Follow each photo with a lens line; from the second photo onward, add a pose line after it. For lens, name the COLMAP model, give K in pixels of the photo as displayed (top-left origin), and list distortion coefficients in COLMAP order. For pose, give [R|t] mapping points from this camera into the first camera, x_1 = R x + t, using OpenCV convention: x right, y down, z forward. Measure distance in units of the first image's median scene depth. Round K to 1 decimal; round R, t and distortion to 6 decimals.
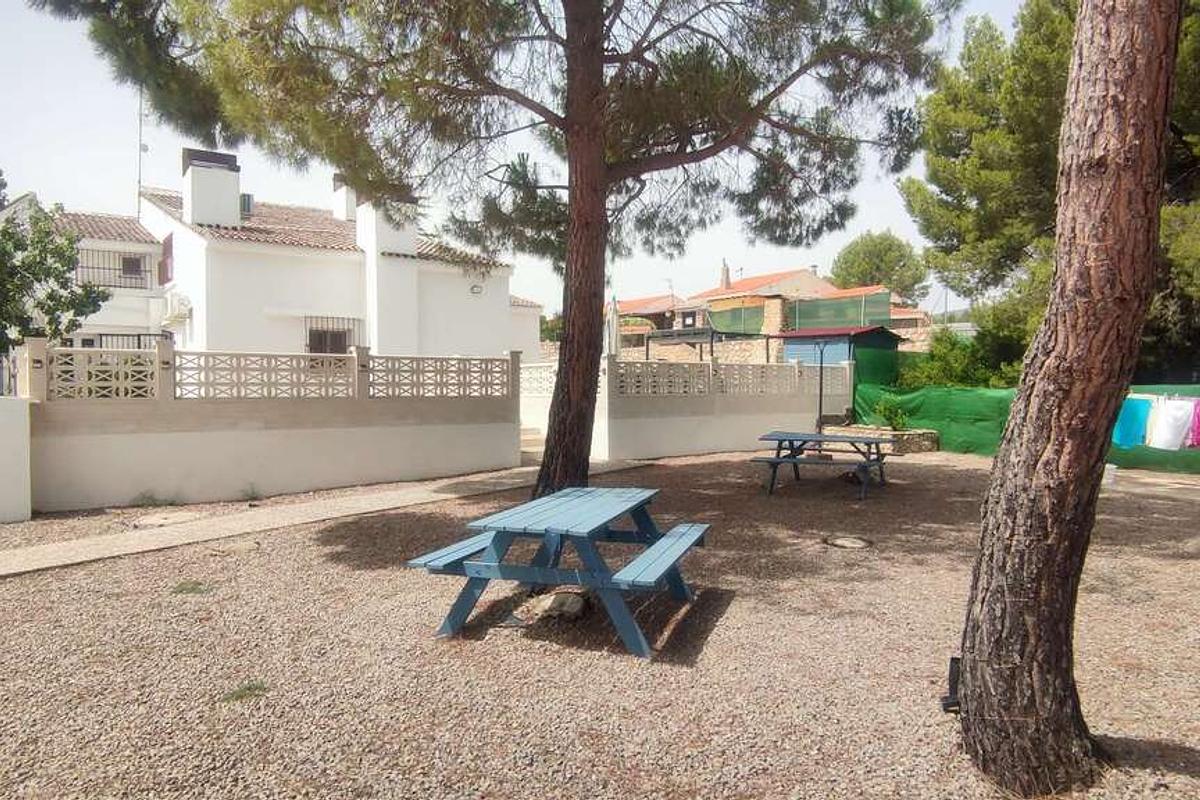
lens RADIAL K [[800.5, 0, 615.0], [0, 800.5, 402.7], [0, 0, 1]] dist [0.000493, -0.004456]
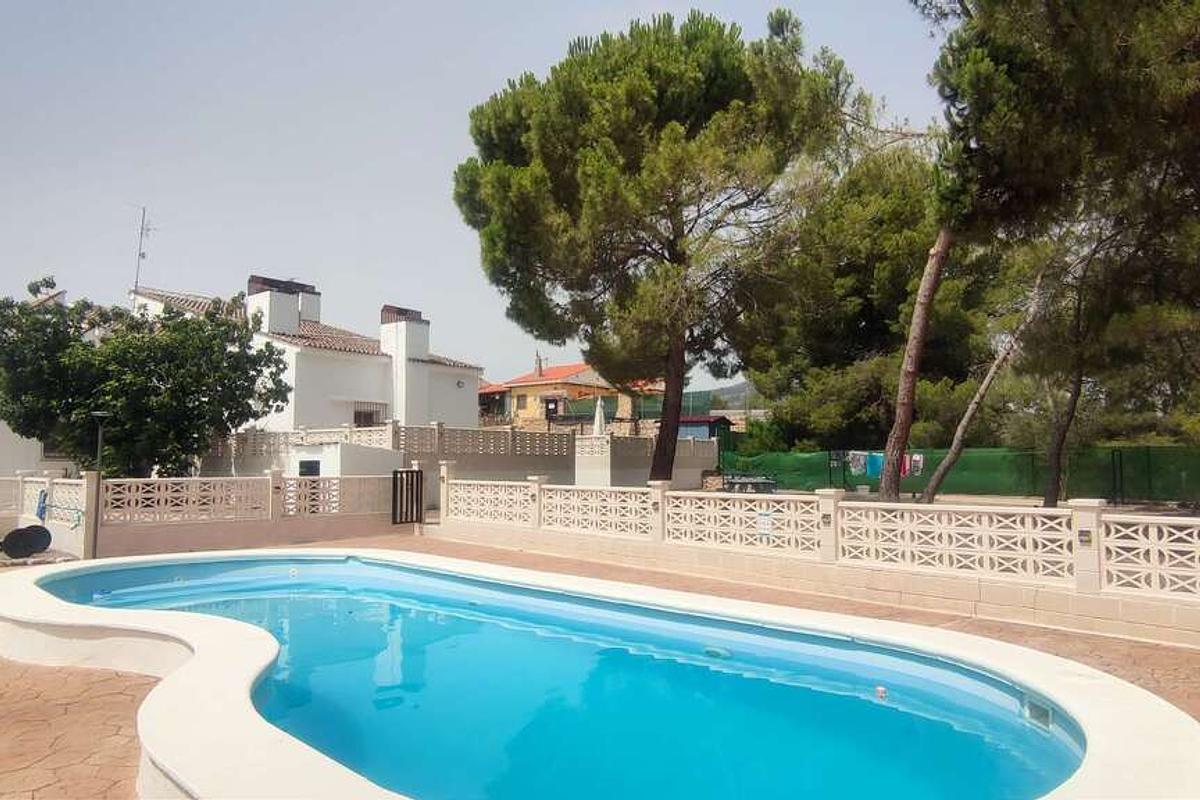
lens RADIAL K [[800.5, 0, 615.0], [0, 800.5, 402.7], [0, 0, 1]] dist [0.000493, -0.004456]
pose [[0.948908, 0.022990, 0.314714, -0.376379], [0.007489, 0.995421, -0.095296, 0.029107], [-0.315463, 0.092784, 0.944391, -0.444508]]
